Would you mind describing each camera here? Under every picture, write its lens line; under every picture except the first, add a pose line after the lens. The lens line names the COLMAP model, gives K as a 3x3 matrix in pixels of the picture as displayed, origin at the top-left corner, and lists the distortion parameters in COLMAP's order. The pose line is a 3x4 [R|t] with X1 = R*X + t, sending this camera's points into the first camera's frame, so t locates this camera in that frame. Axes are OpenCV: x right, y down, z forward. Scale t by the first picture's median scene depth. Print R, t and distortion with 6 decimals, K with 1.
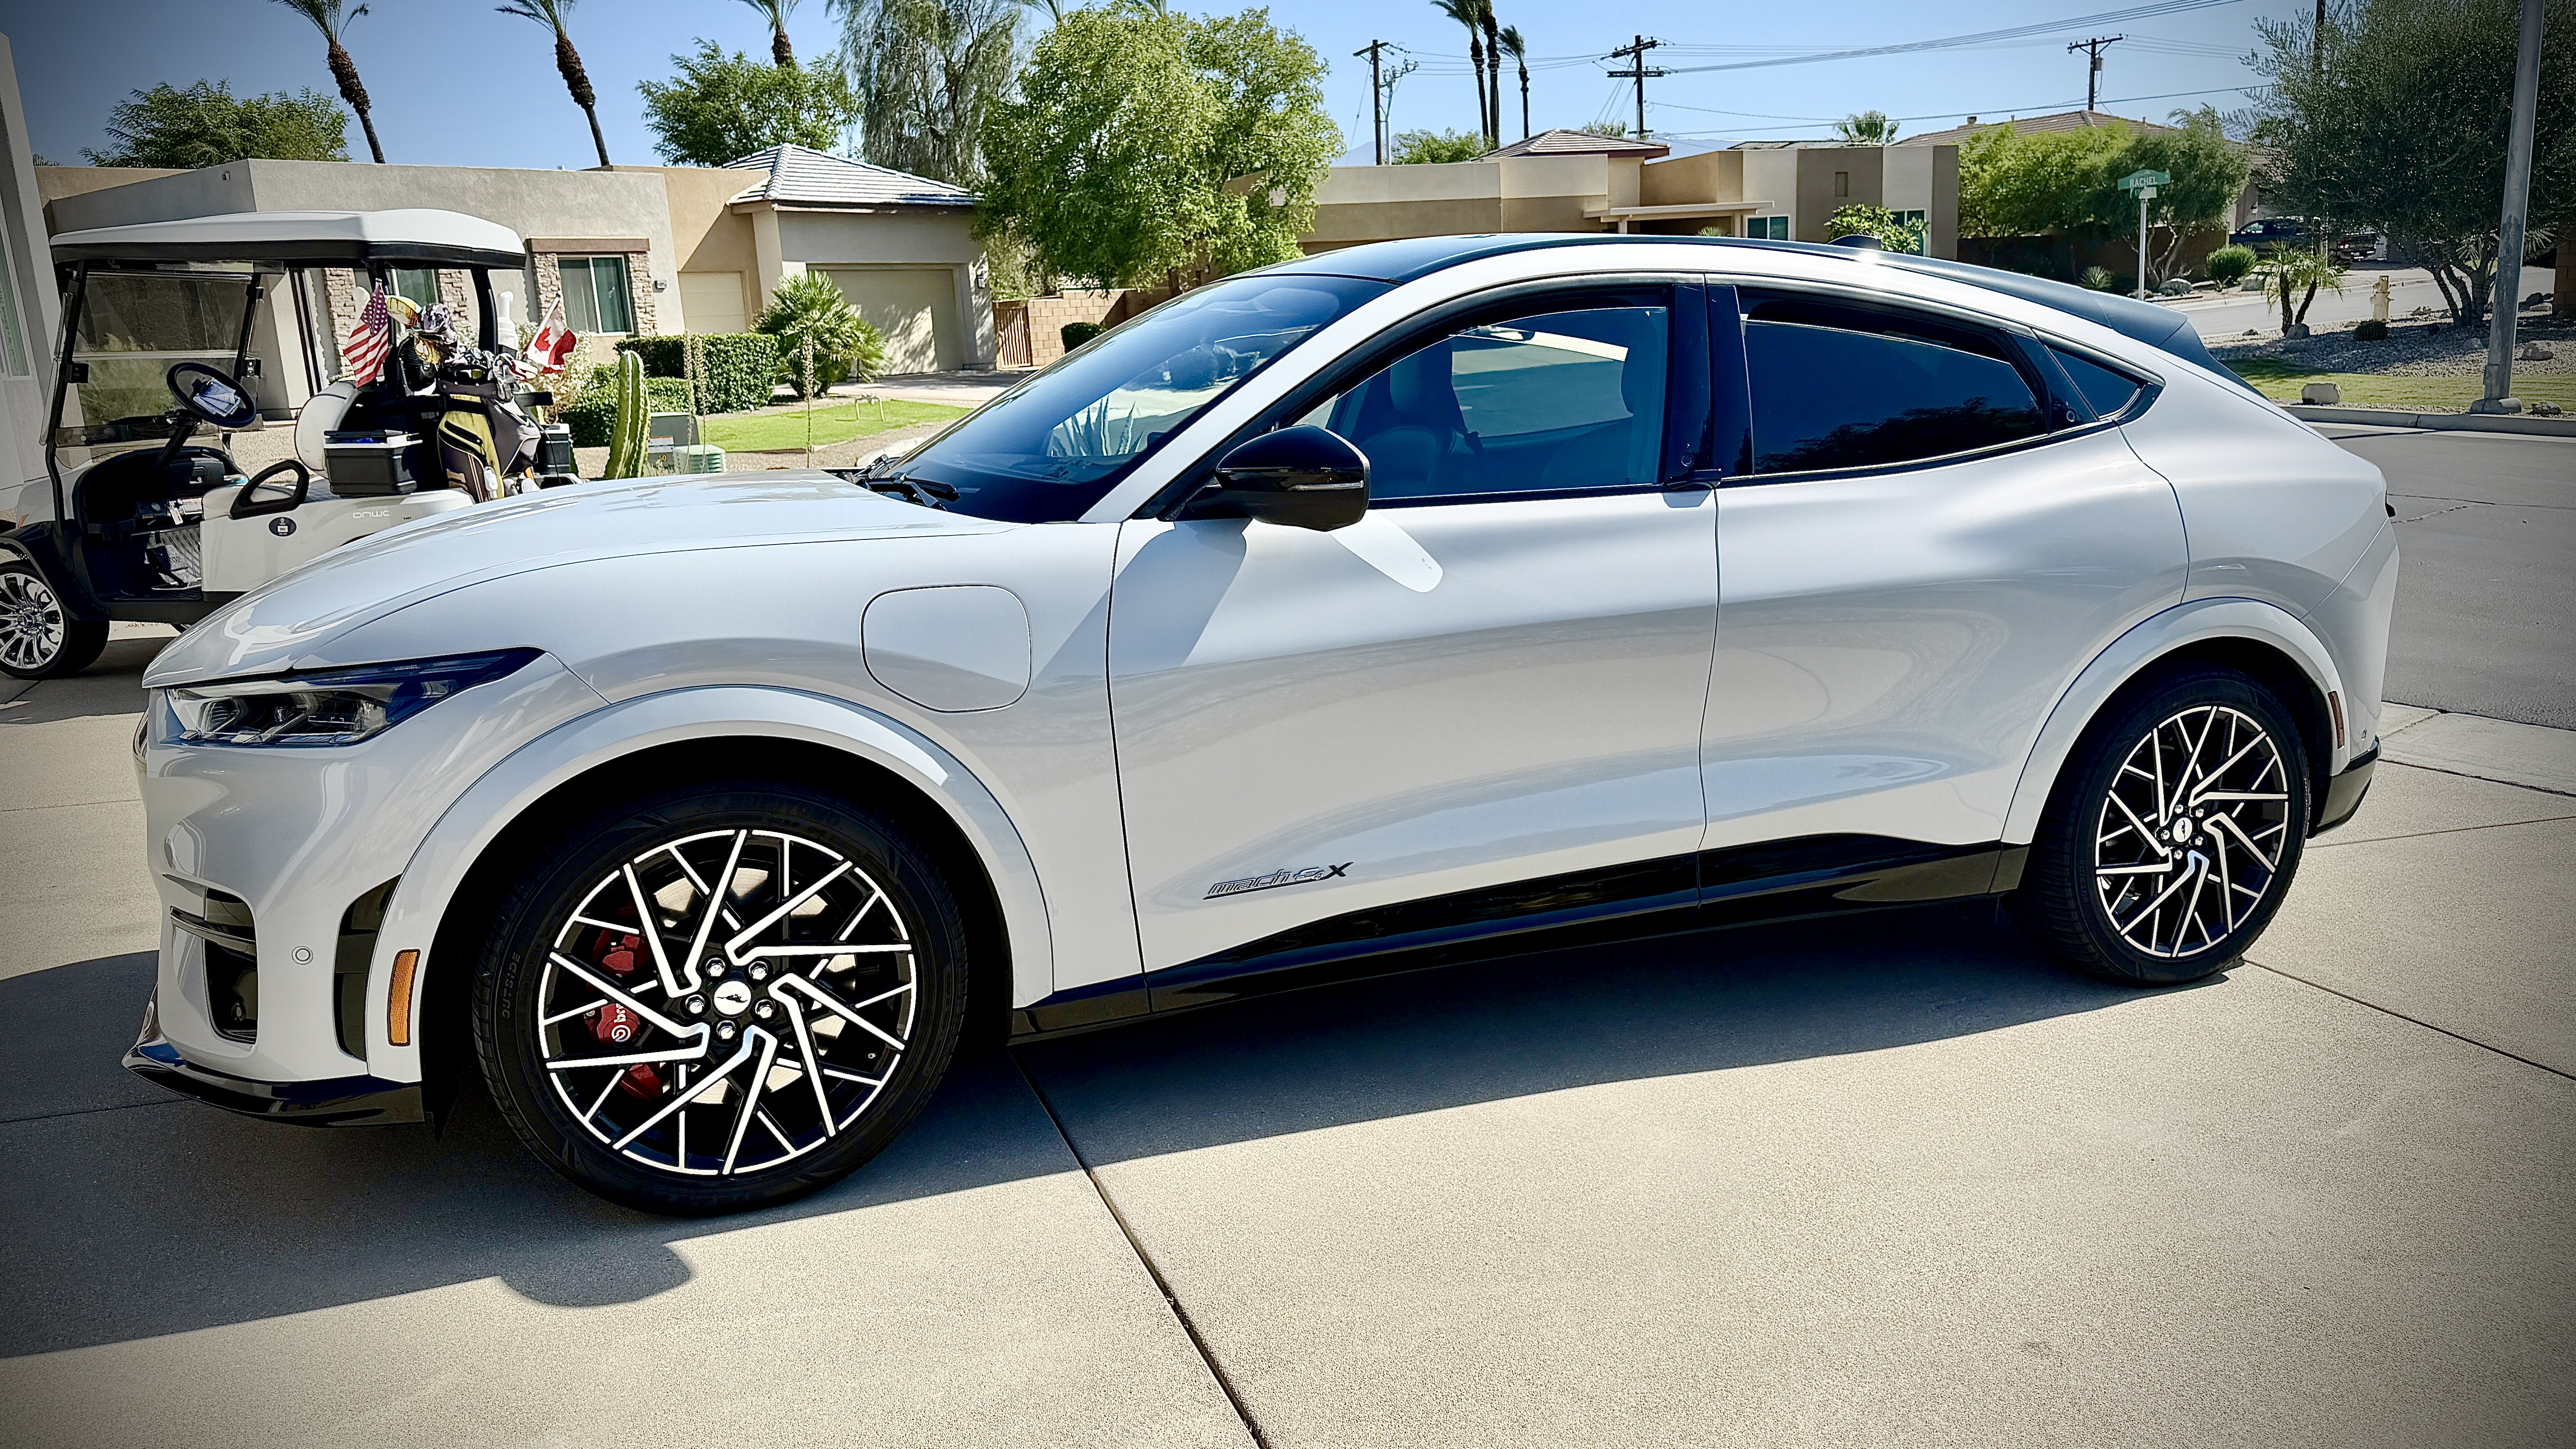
lens RADIAL K [[1837.9, 0, 1328.0], [0, 1837.9, 727.1], [0, 0, 1]] dist [0.060050, -0.110501]
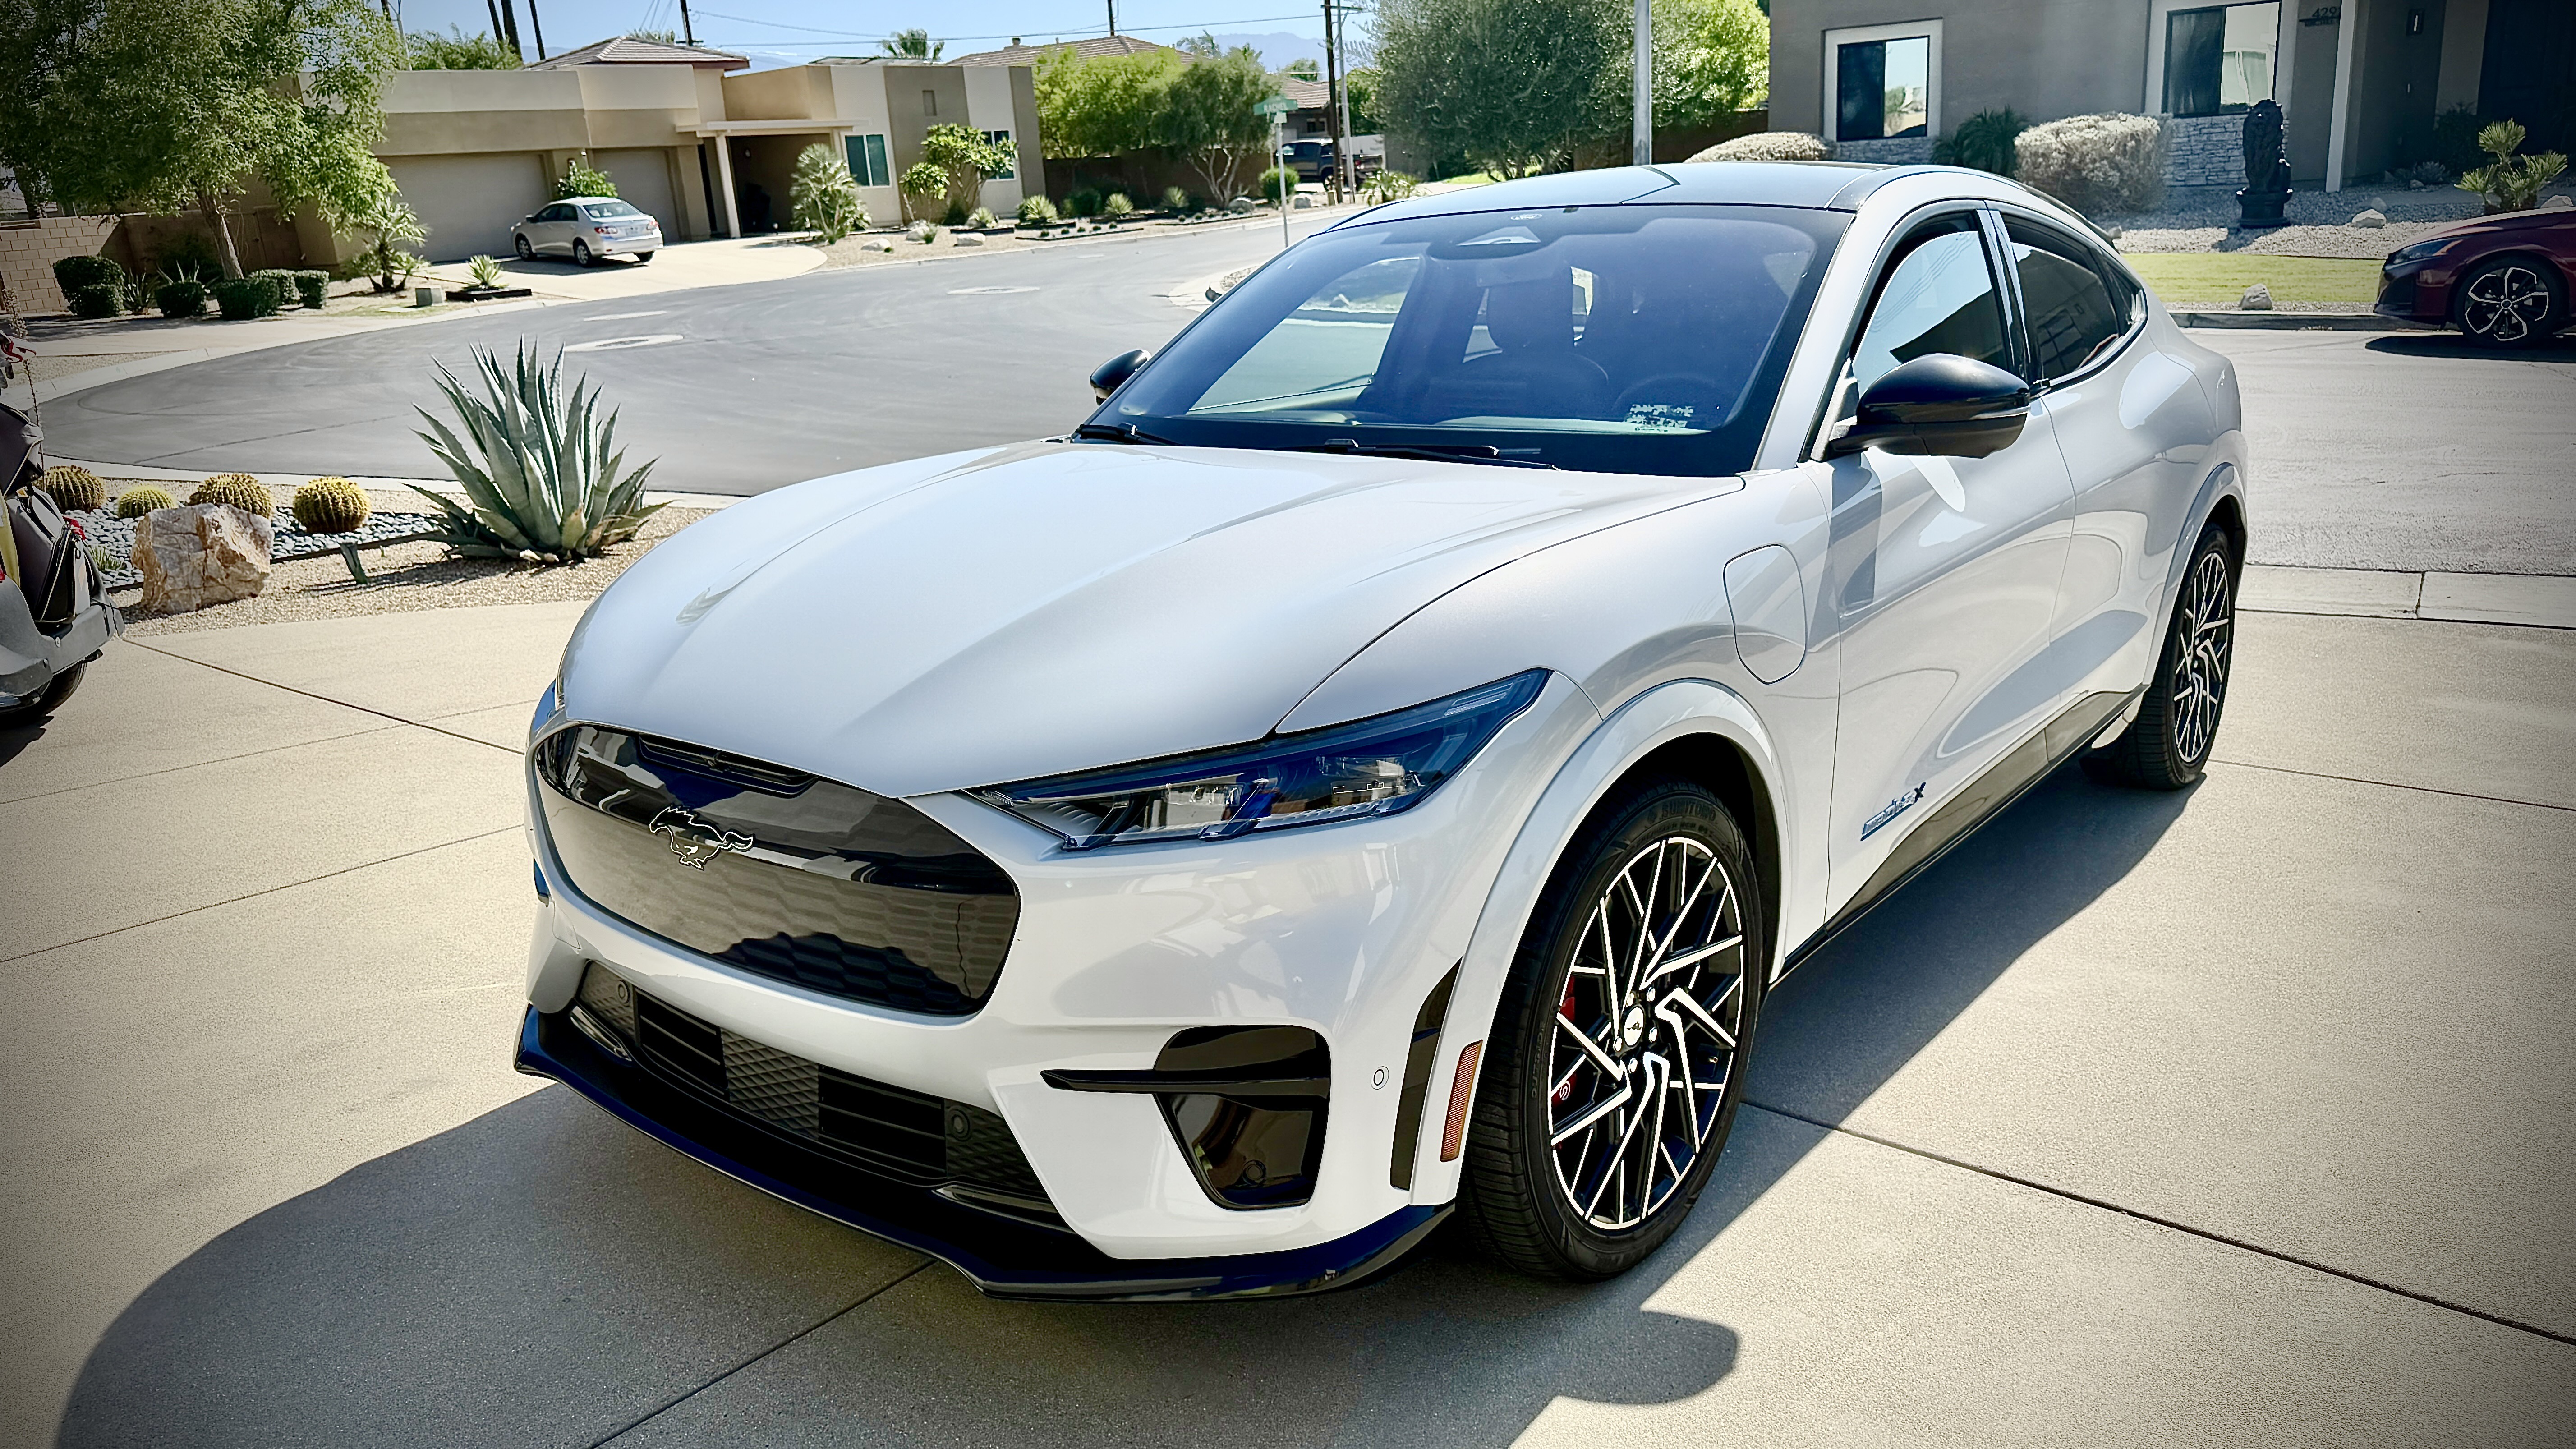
lens RADIAL K [[1837.9, 0, 1328.0], [0, 1837.9, 727.1], [0, 0, 1]] dist [0.060050, -0.110501]
pose [[0.875034, -0.140946, 0.463087, -0.095659], [0.121821, 0.990000, 0.071130, -0.009209], [-0.468481, -0.005828, 0.883454, 0.030541]]
